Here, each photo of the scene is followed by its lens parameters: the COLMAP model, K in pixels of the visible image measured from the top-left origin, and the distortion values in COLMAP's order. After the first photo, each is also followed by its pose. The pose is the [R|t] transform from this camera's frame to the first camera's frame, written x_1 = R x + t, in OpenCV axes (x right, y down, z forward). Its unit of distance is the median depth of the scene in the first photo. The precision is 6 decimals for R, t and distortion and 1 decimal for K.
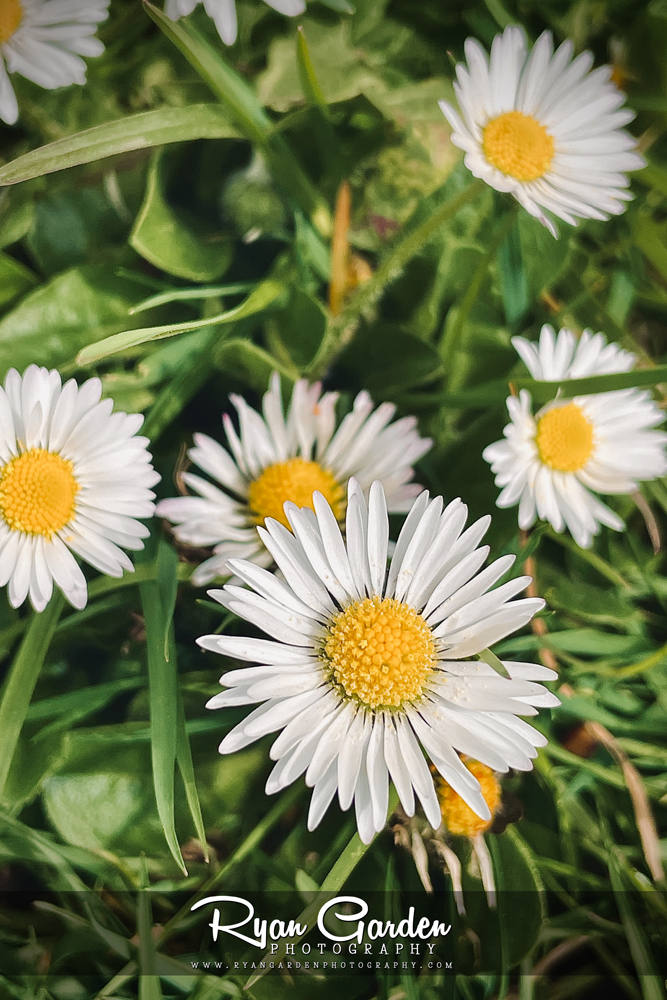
lens RADIAL K [[1399.2, 0, 333.9], [0, 1399.2, 500.9], [0, 0, 1]] dist [0.282808, 0.007529]
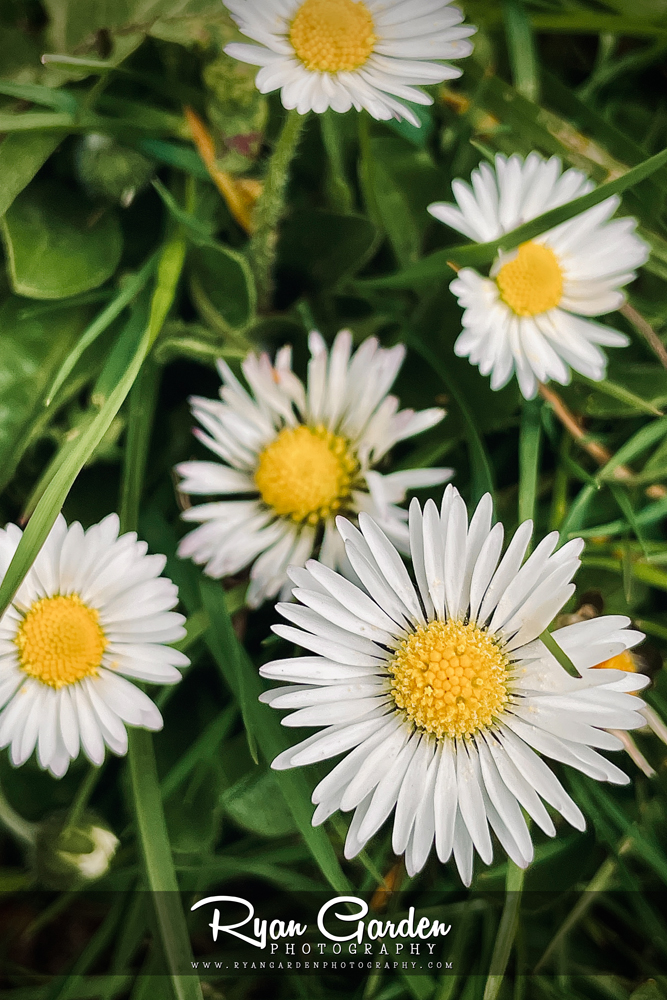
lens RADIAL K [[1399.2, 0, 333.9], [0, 1399.2, 500.9], [0, 0, 1]] dist [0.282808, 0.007529]
pose [[0.881089, -0.457346, -0.120486, 0.111295], [0.472598, 0.861220, 0.186953, -0.174857], [0.018263, -0.221664, 0.974952, 0.079609]]
